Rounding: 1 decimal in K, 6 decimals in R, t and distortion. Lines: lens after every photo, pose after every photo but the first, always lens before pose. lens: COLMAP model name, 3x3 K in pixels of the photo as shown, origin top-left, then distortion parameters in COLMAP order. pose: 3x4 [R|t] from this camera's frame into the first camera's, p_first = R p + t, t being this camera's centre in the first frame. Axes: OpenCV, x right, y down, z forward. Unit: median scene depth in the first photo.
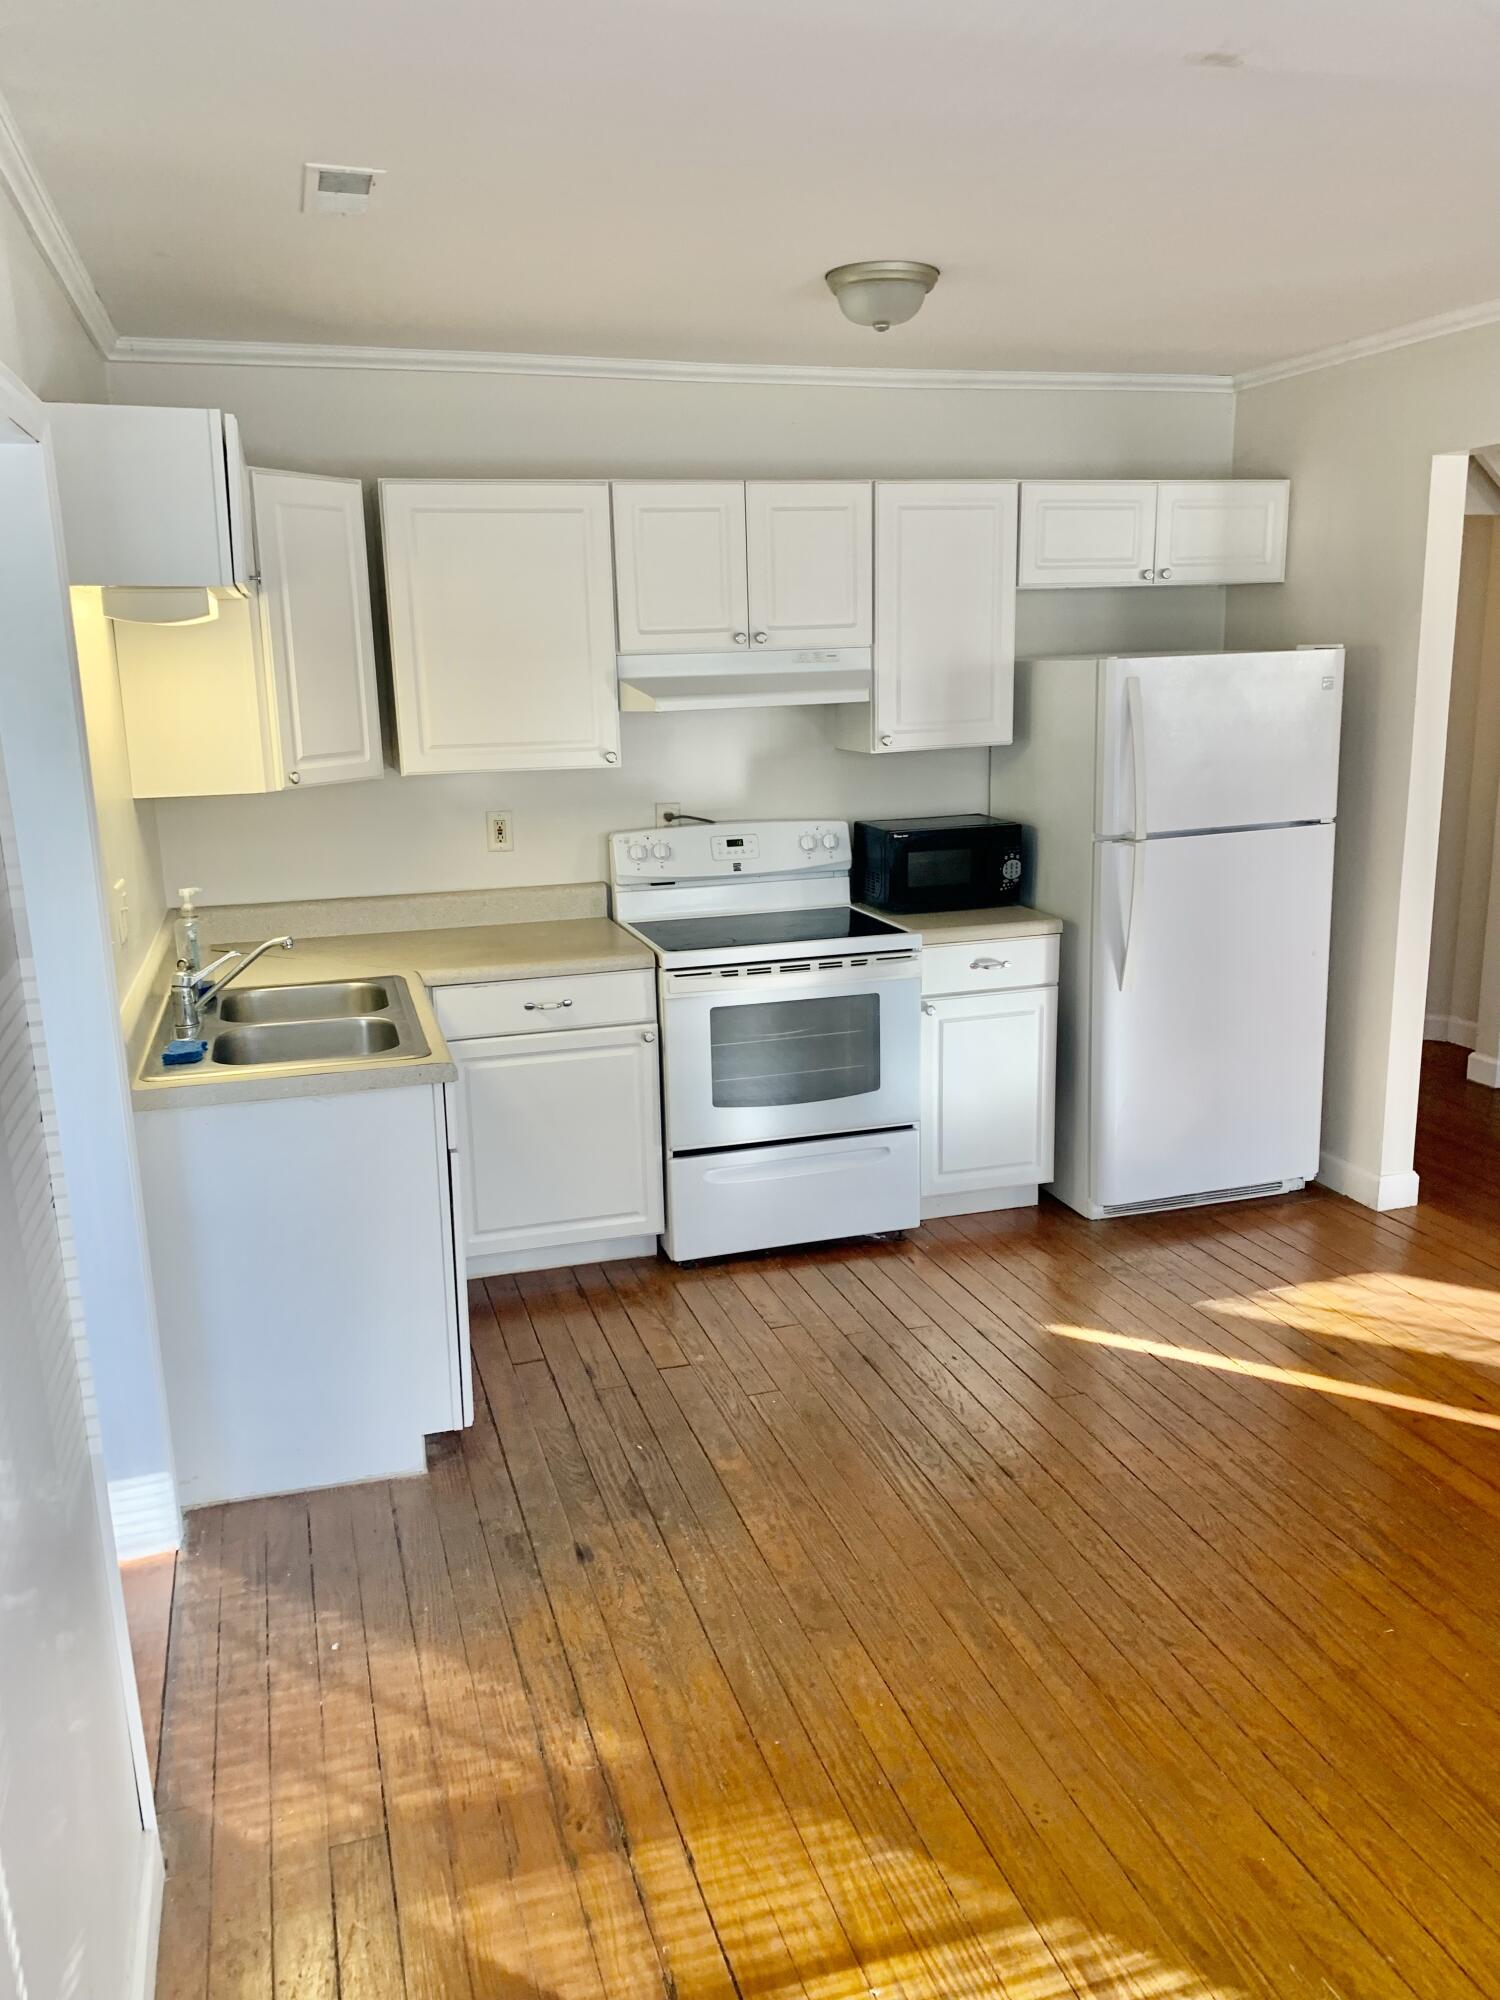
lens RADIAL K [[1530.2, 0, 741.4], [0, 1530.2, 993.9], [0, 0, 1]] dist [0.004978, 0.001381]
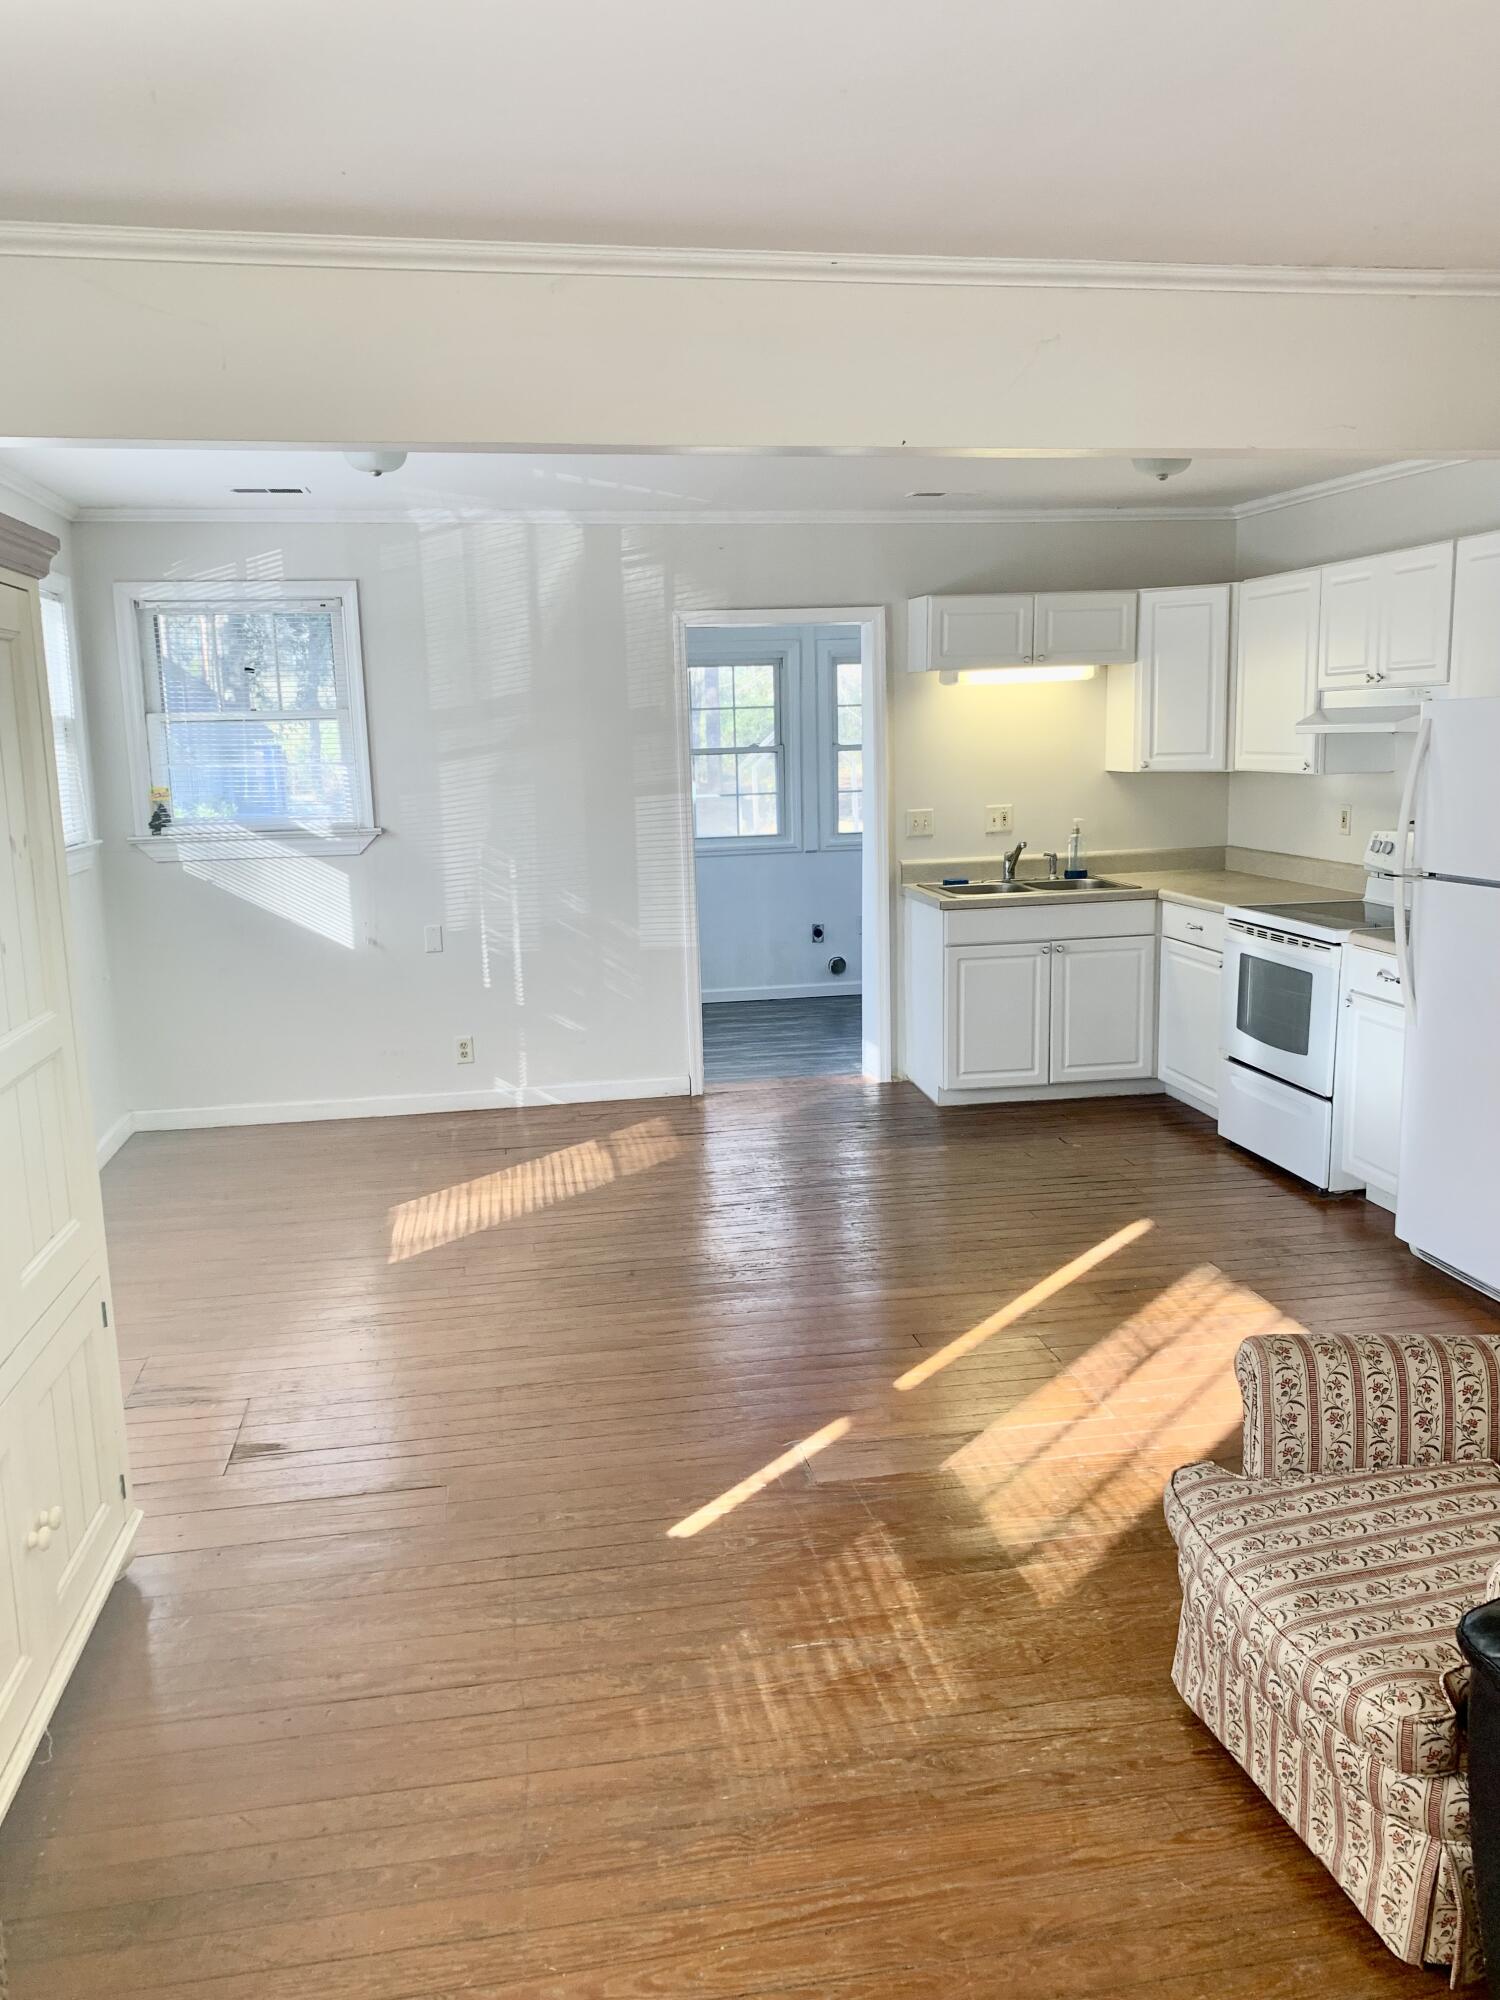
lens RADIAL K [[1530.2, 0, 741.4], [0, 1530.2, 993.9], [0, 0, 1]] dist [0.004978, 0.001381]
pose [[-0.115945, 0.197121, -0.973499, 1.421856], [-0.197264, 0.956015, 0.217076, -0.171415], [0.973470, 0.217205, -0.071960, 0.702630]]
